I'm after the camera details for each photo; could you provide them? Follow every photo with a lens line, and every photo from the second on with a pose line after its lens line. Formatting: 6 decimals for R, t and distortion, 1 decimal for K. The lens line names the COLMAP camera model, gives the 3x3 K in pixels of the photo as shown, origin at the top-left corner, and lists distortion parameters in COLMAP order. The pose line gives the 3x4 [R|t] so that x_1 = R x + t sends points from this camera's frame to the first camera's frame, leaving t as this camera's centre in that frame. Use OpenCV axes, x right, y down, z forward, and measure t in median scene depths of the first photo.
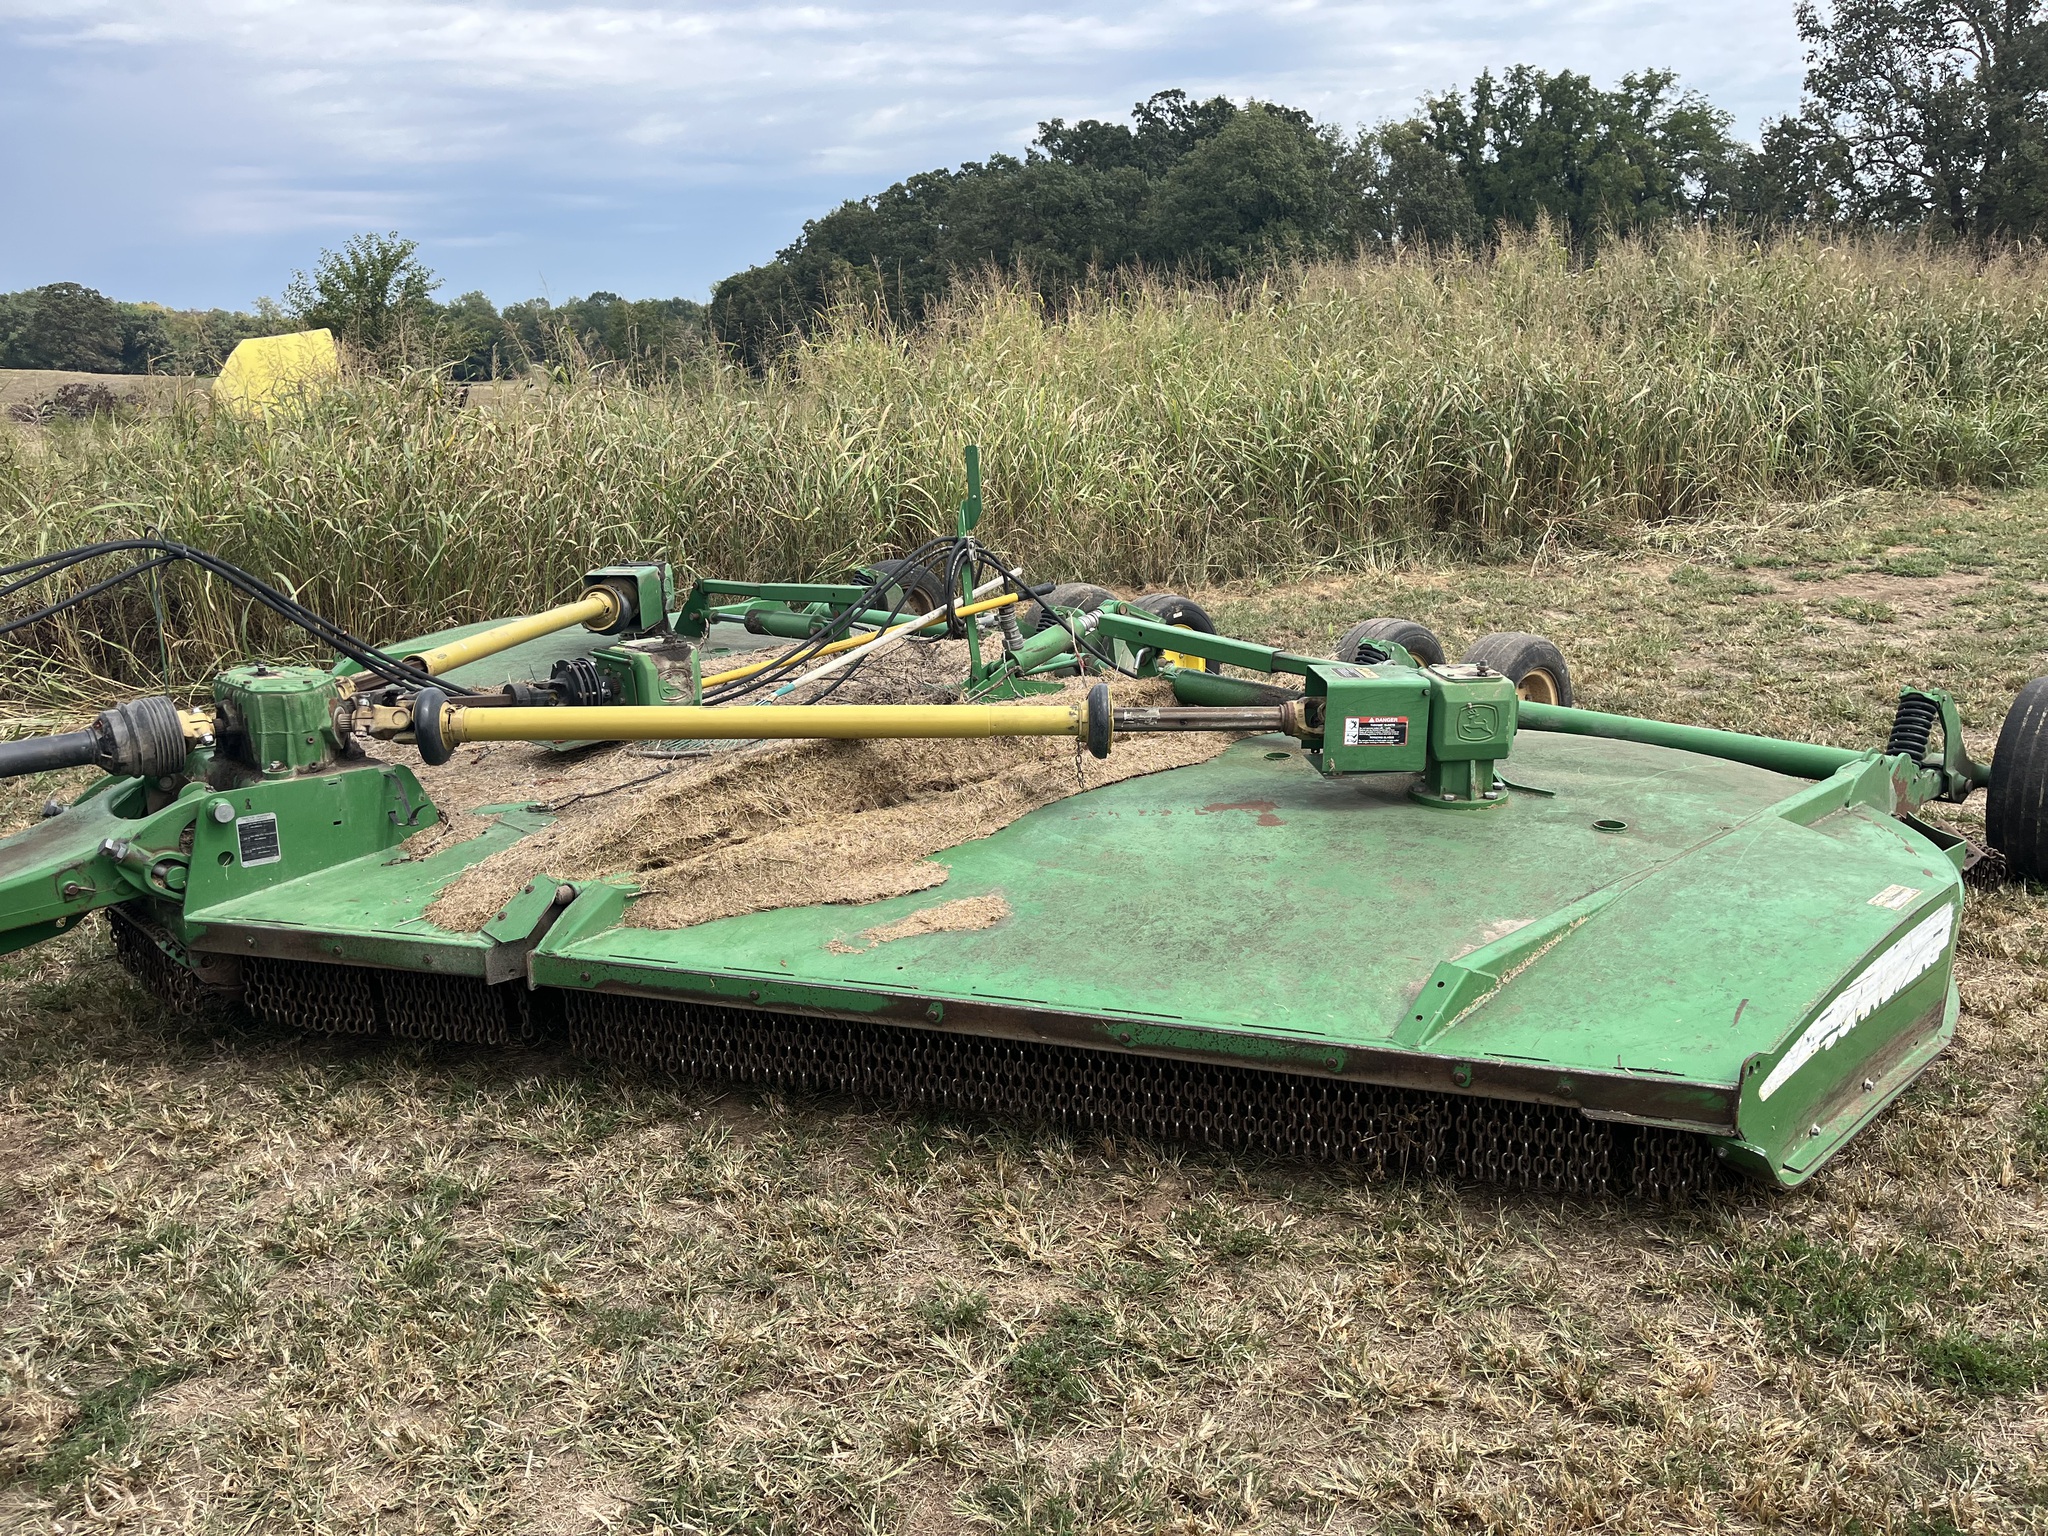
lens RADIAL K [[1541.0, 0, 1056.5], [0, 1541.0, 797.4], [0, 0, 1]] dist [0.066021, -0.096632]
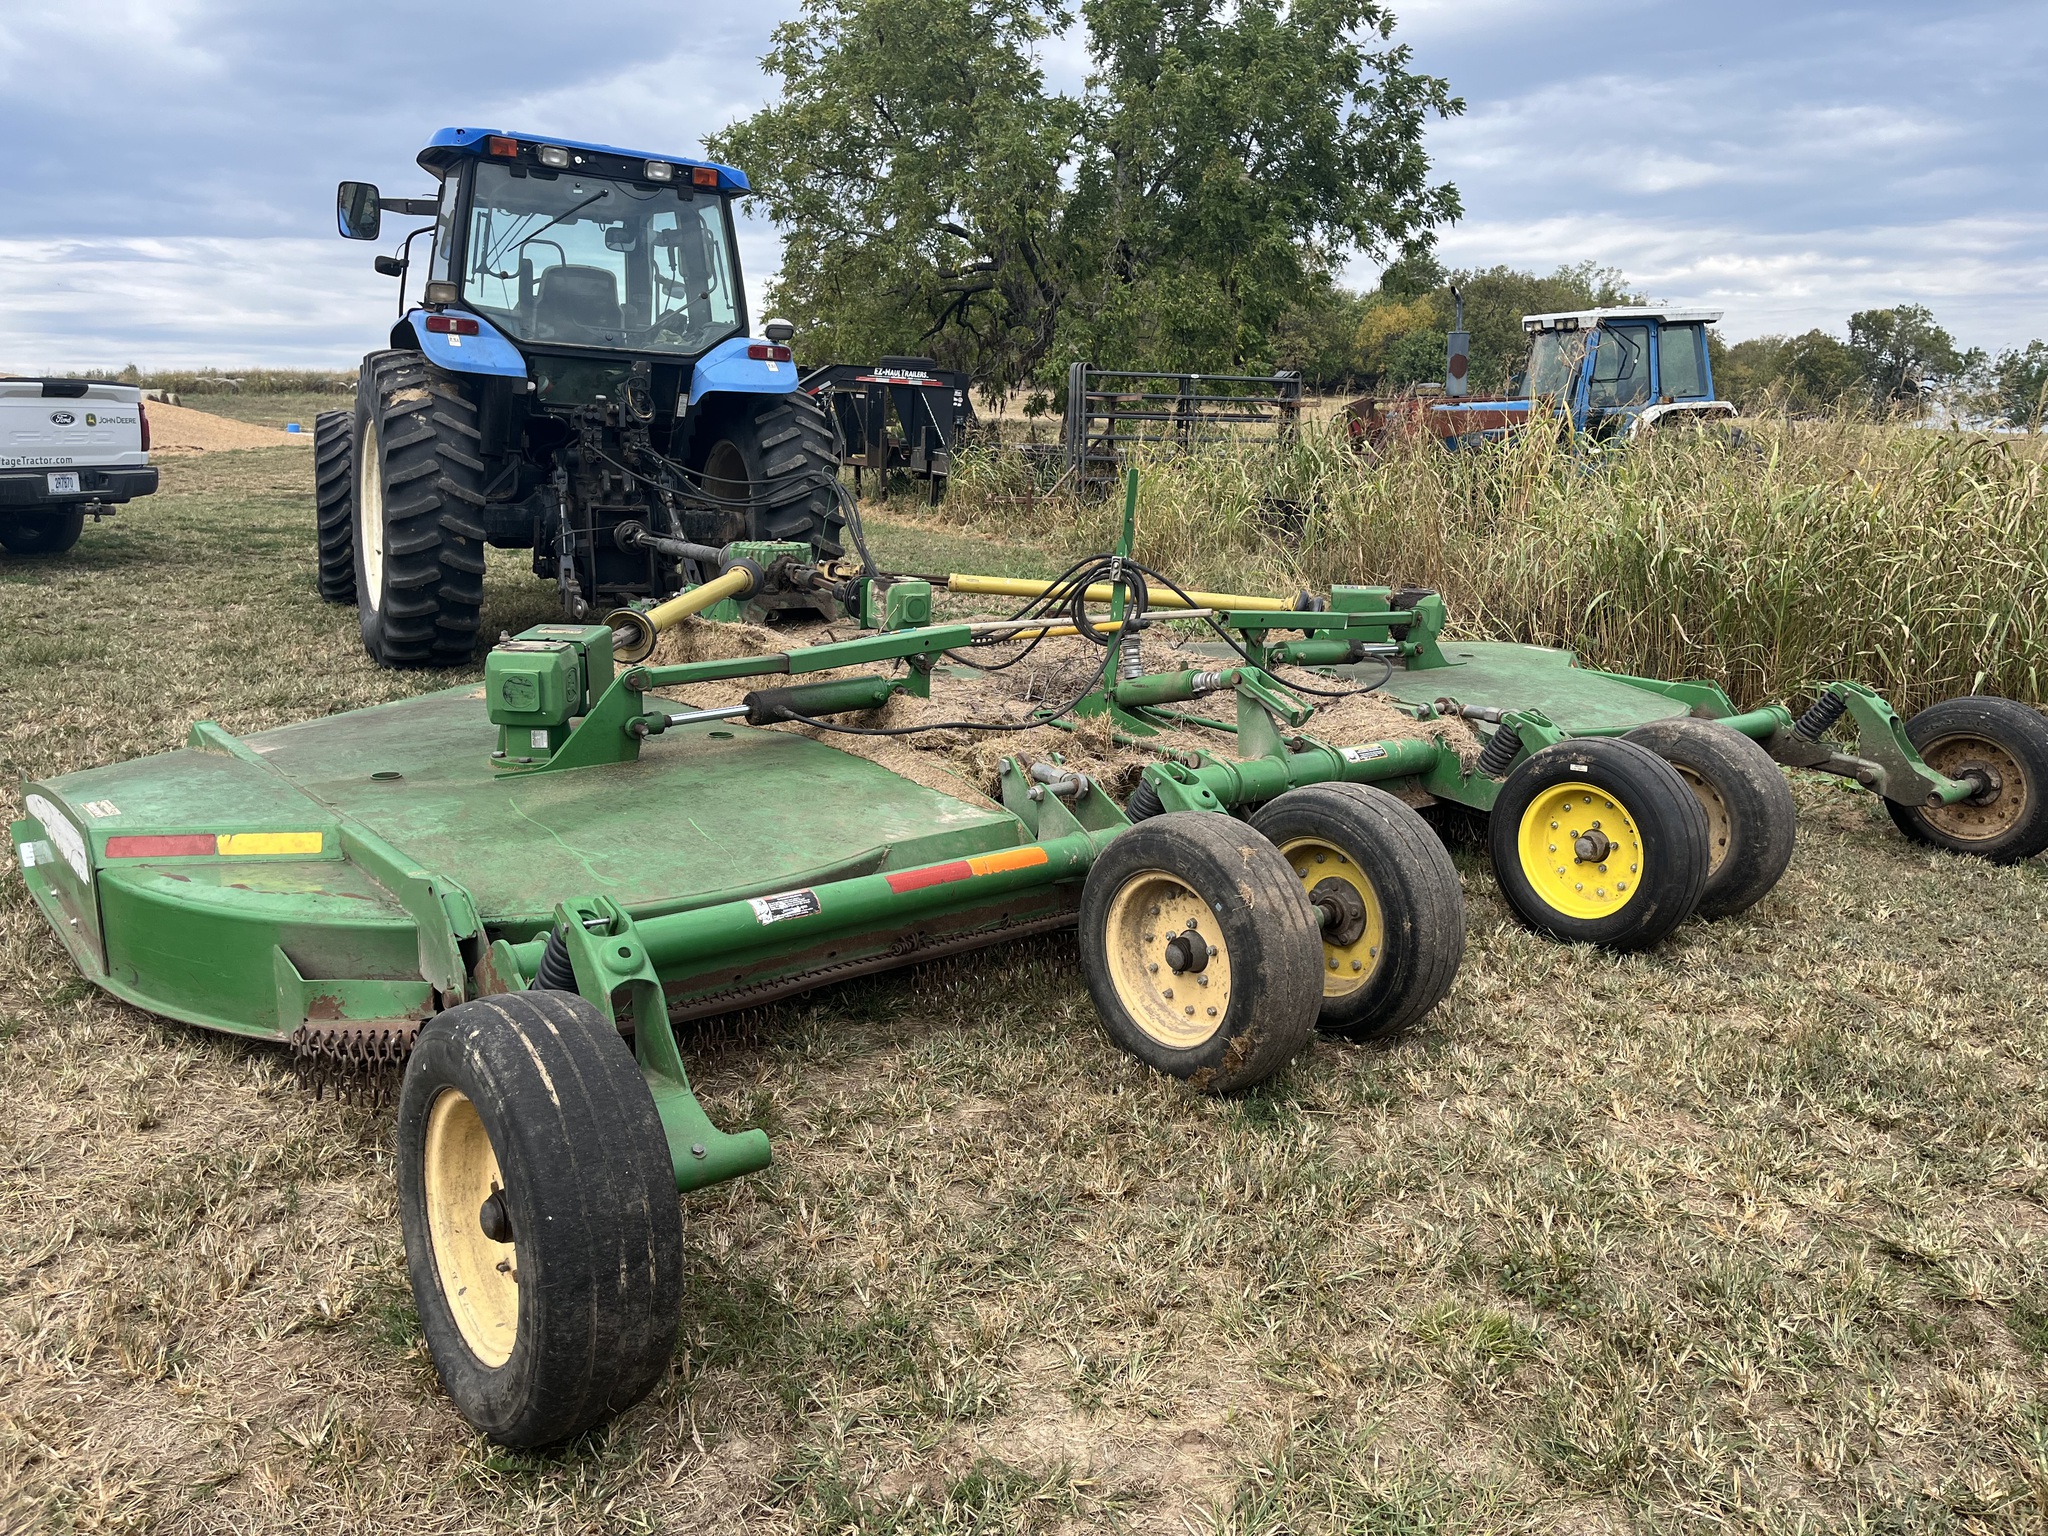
lens RADIAL K [[1541.5, 0, 1042.9], [0, 1541.5, 761.0], [0, 0, 1]] dist [0.063746, -0.095531]
pose [[-0.076003, 0.231675, -0.969820, 0.511333], [-0.294823, 0.923923, 0.243816, -0.147390], [0.952525, 0.304456, -0.001918, 0.528448]]
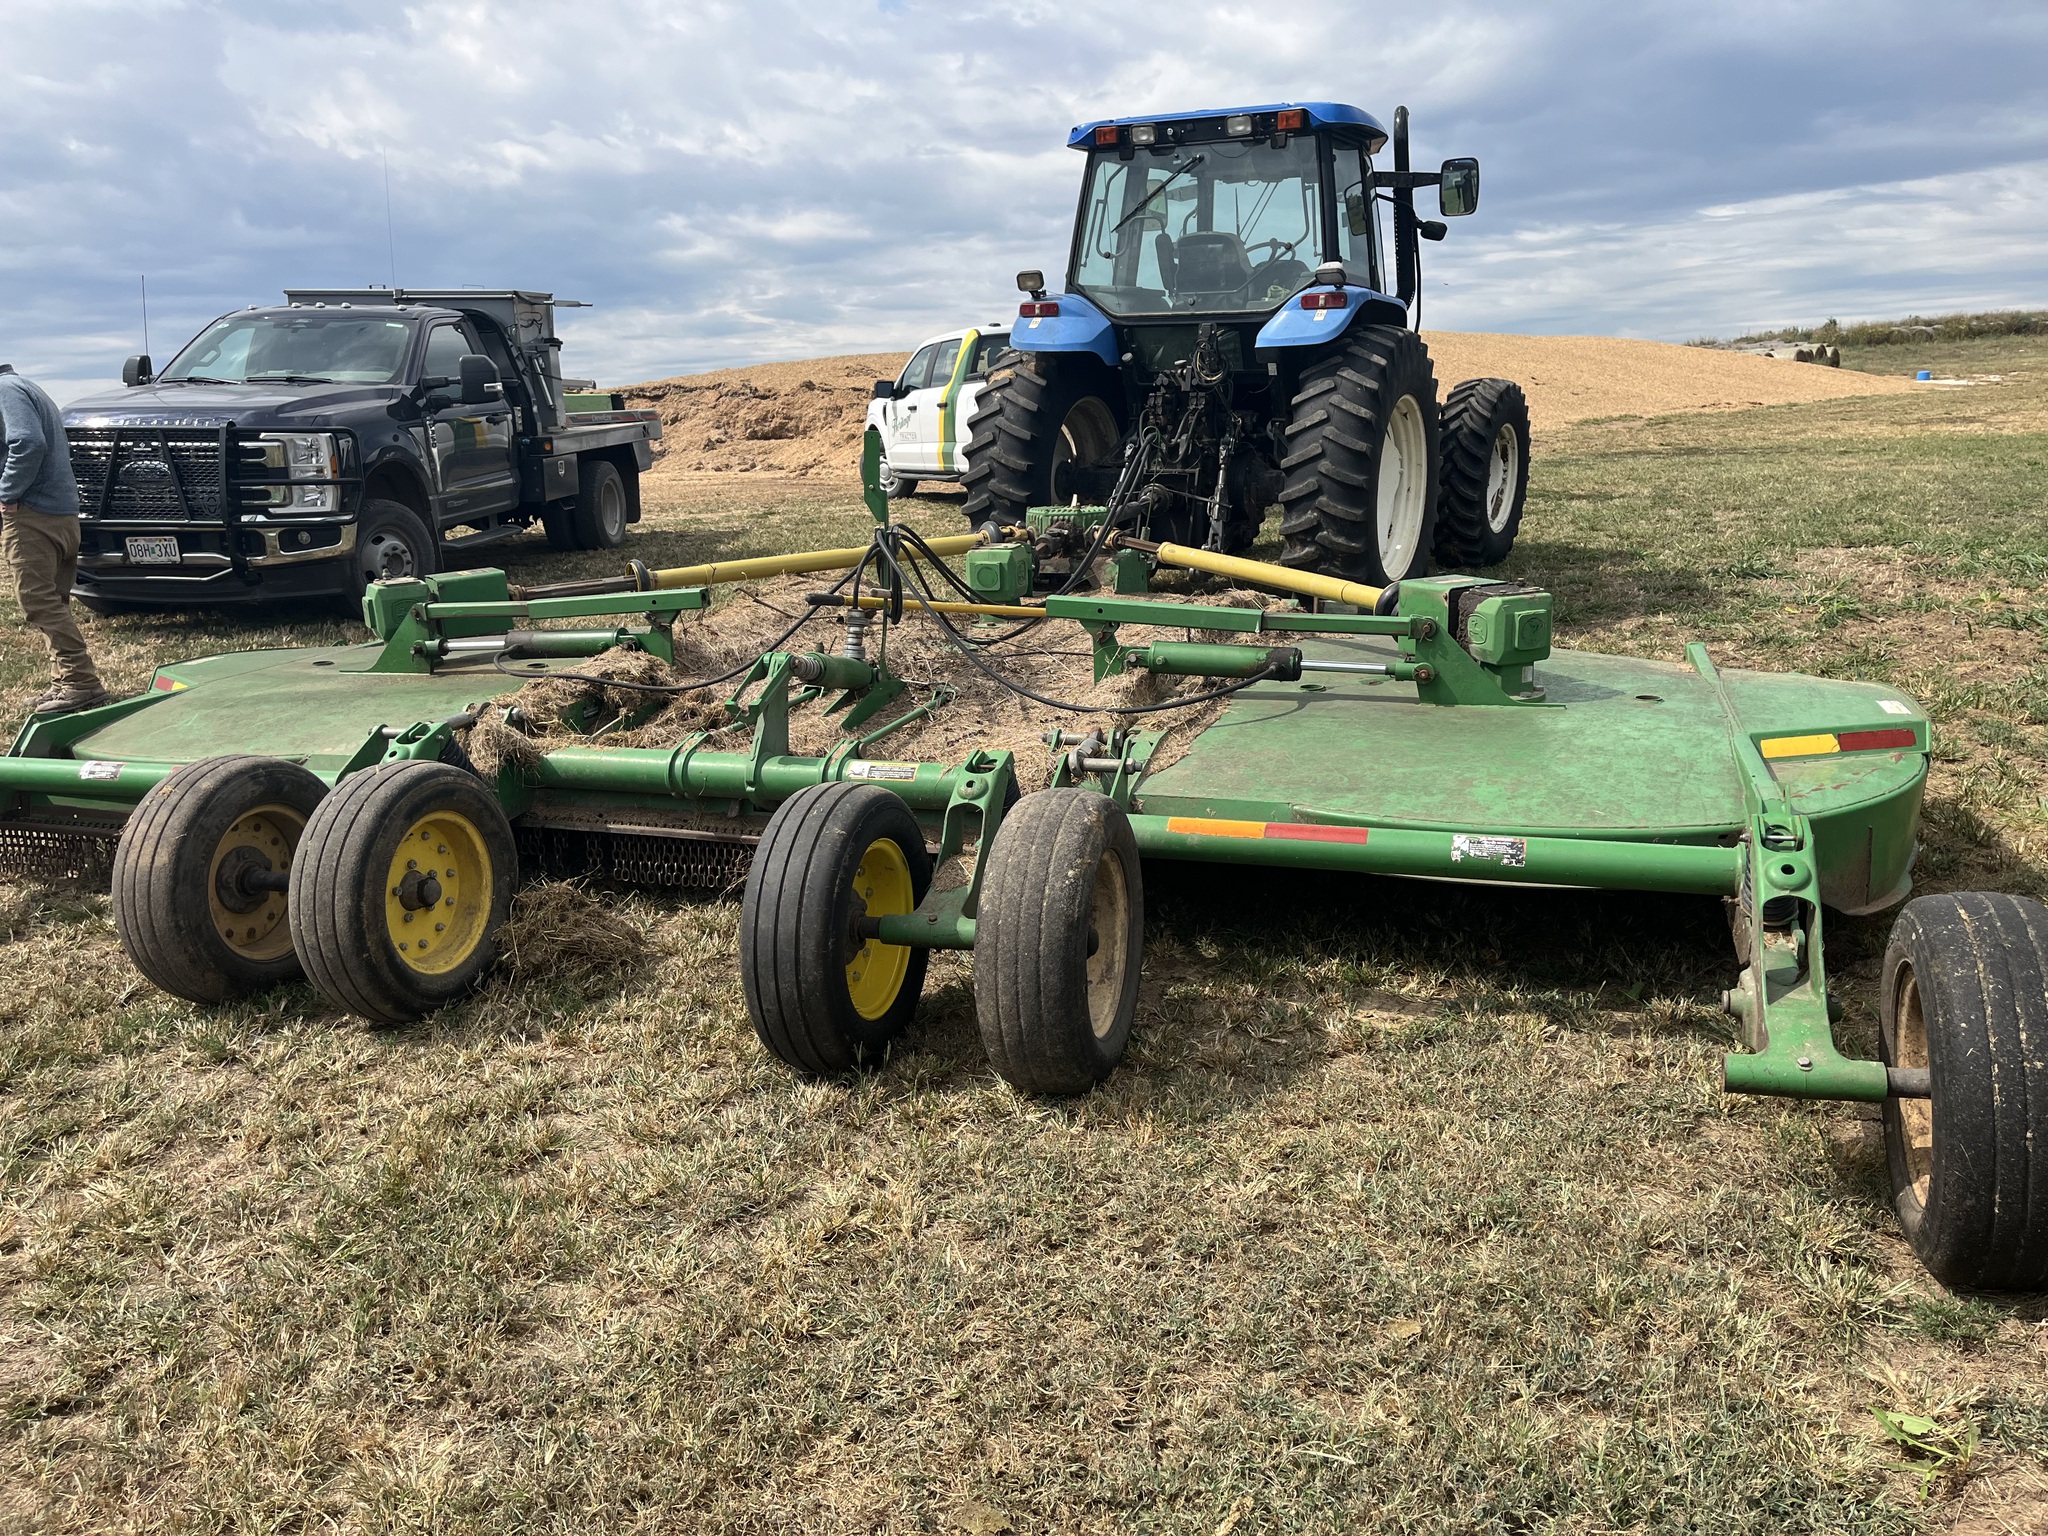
lens RADIAL K [[1544.2, 0, 1030.9], [0, 1544.2, 776.8], [0, 0, 1]] dist [0.062764, -0.095089]
pose [[-0.880597, 0.170610, -0.442087, 0.160710], [-0.069854, 0.876008, 0.477211, -0.260893], [0.468688, 0.451112, -0.759493, 0.969986]]
